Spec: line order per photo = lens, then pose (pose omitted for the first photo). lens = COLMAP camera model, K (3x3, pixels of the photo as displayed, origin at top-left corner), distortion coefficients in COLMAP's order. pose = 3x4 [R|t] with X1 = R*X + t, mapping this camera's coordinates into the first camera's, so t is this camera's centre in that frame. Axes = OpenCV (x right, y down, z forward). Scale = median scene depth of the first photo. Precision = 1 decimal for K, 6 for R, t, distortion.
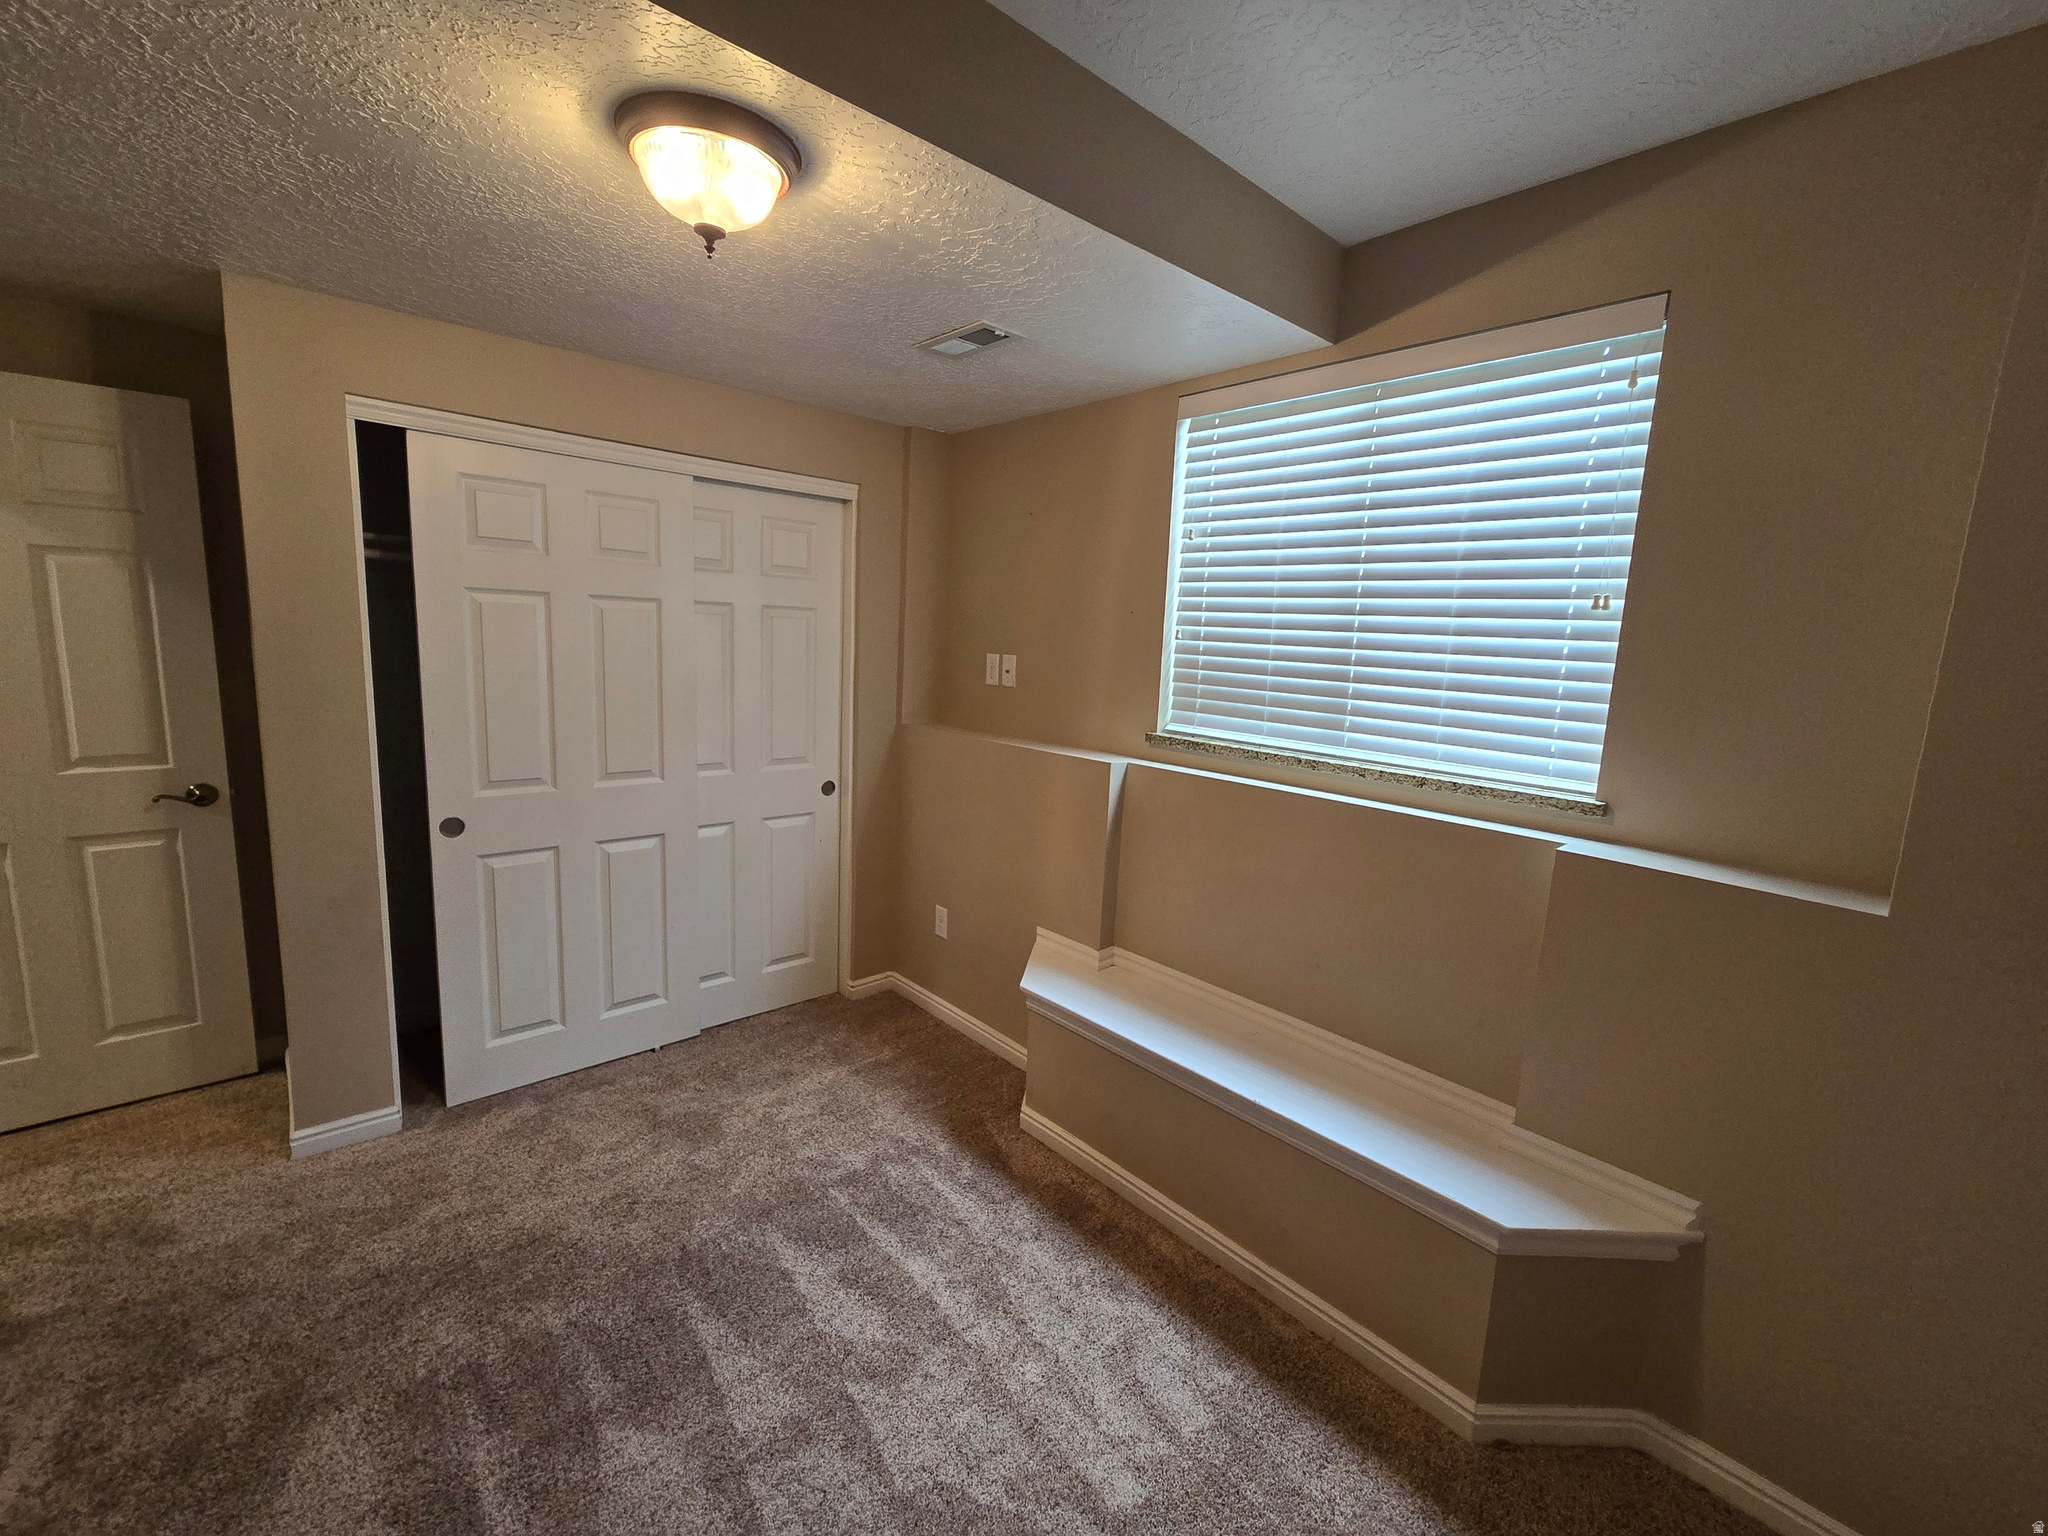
lens RADIAL K [[830.7, 0, 1033.5], [0, 830.7, 766.1], [0, 0, 1]] dist [-0.000143, -0.000116]
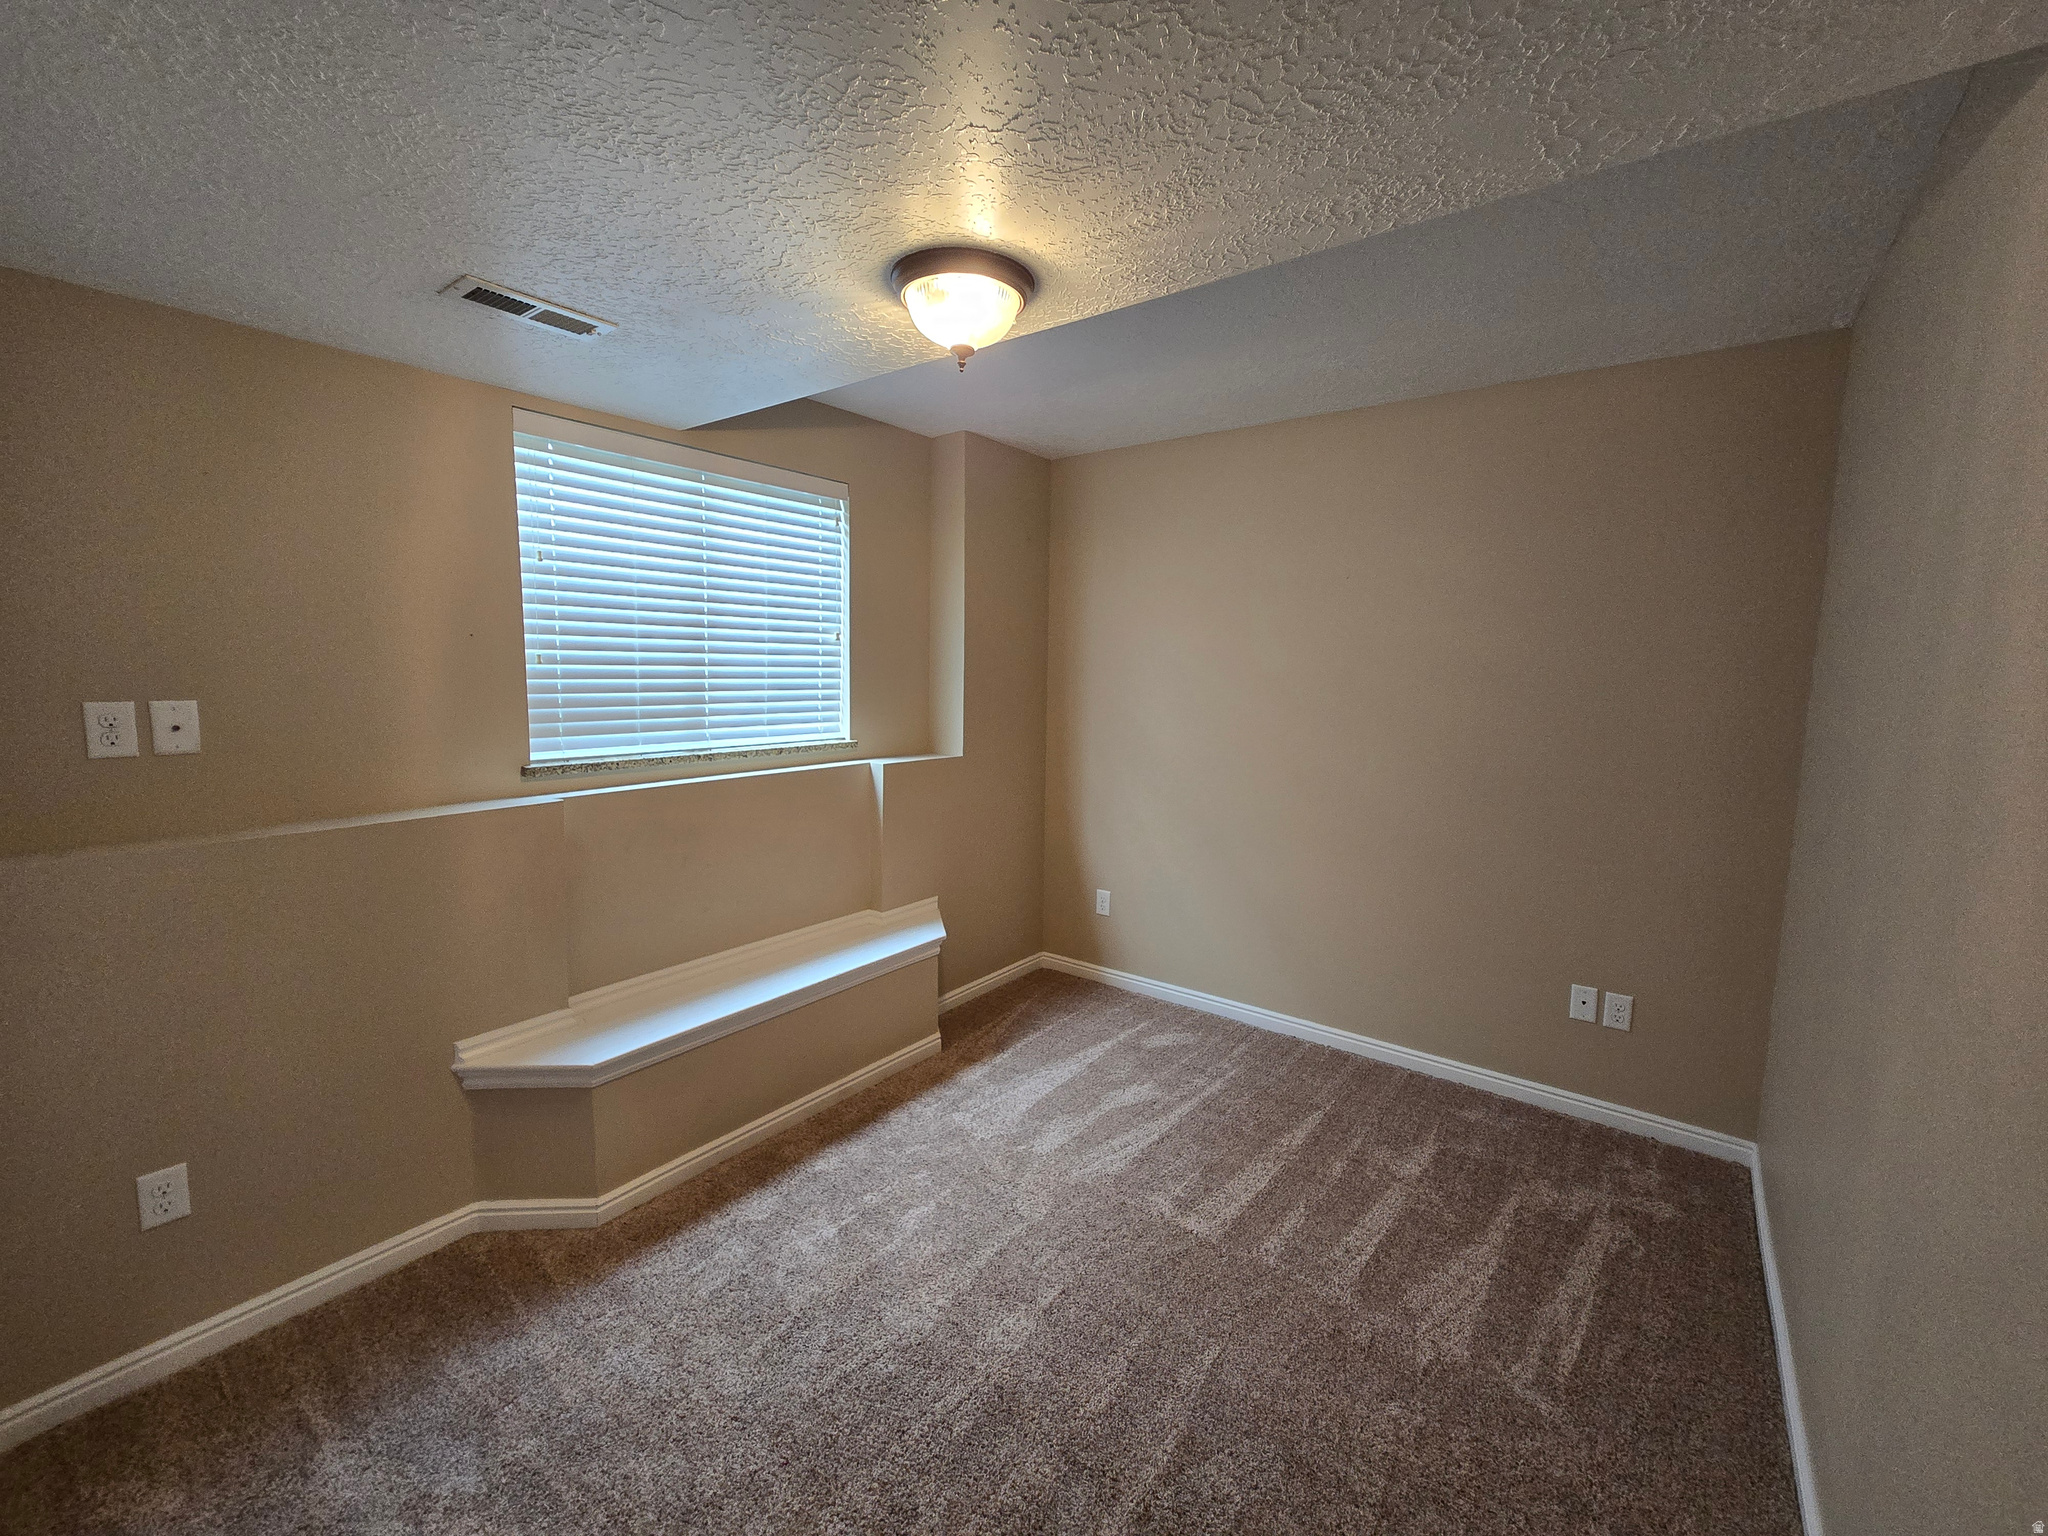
lens RADIAL K [[830.7, 0, 1032.8], [0, 830.7, 767.2], [0, 0, 1]] dist [-0.000143, -0.000116]
pose [[-0.169150, -0.172170, 0.970436, -0.912159], [0.130469, 0.972047, 0.195197, -0.156989], [-0.976917, 0.159629, -0.141959, 0.630907]]
